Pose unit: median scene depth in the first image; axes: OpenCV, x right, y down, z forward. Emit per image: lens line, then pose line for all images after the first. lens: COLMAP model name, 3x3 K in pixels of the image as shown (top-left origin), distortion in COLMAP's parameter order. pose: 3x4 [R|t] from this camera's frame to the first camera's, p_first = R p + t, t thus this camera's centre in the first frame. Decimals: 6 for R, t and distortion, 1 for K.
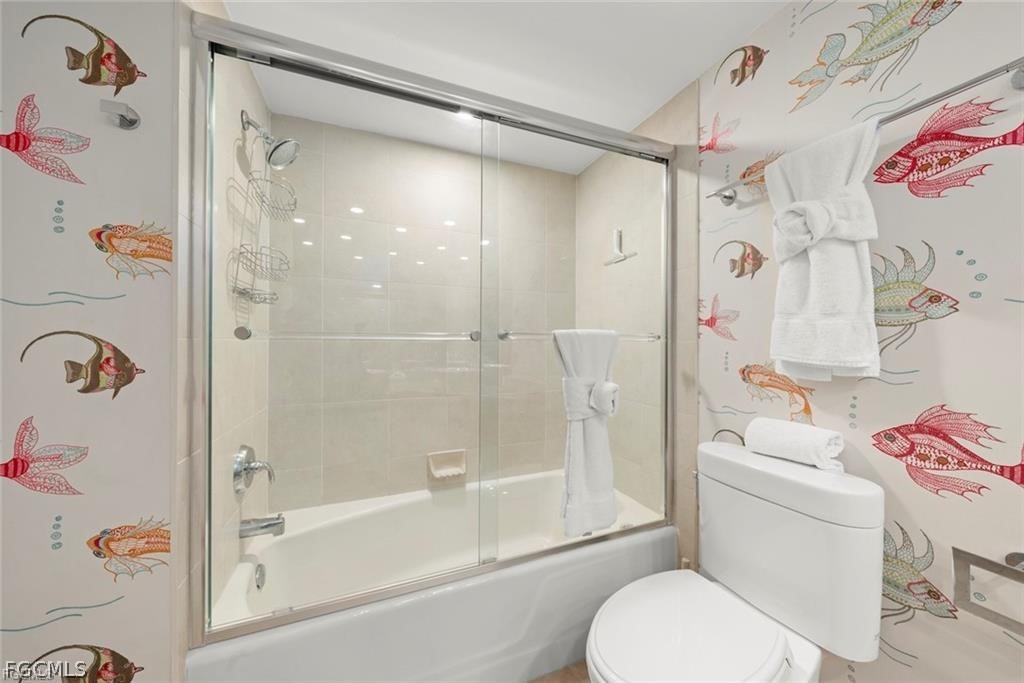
lens RADIAL K [[362.5, 0, 512.0], [0, 362.5, 341.5], [0, 0, 1]] dist [0.000217, 0.000064]
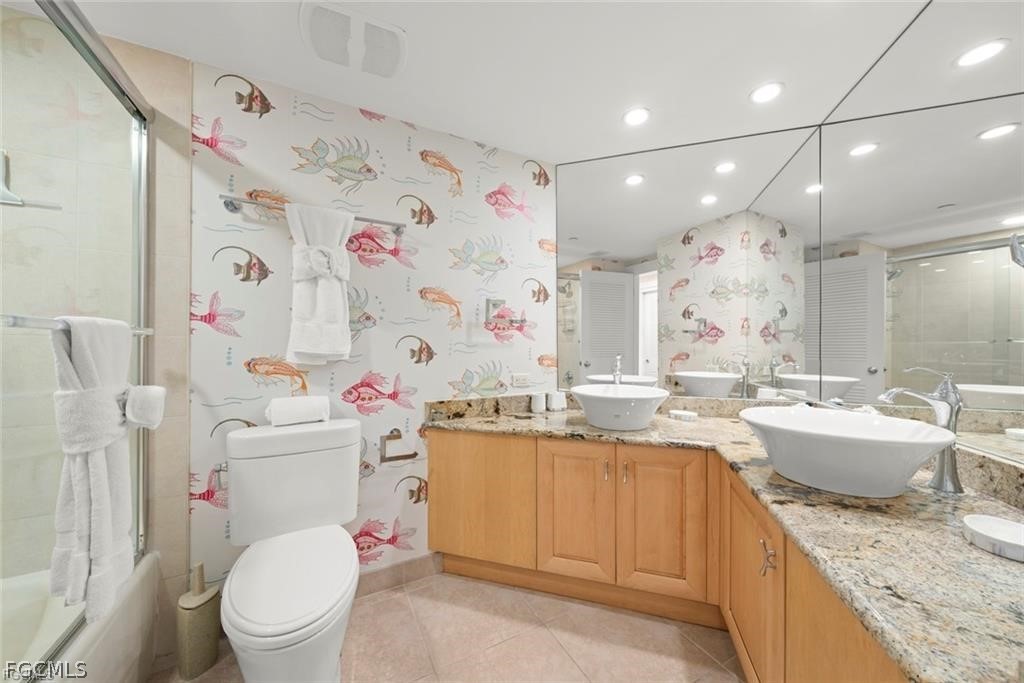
lens RADIAL K [[362.5, 0, 512.0], [0, 362.5, 341.5], [0, 0, 1]] dist [0.000217, 0.000064]
pose [[-0.133923, 0.003510, 0.990986, -0.722741], [-0.009943, 0.999939, -0.004885, 0.009650], [-0.990942, -0.010507, -0.133880, 0.381372]]
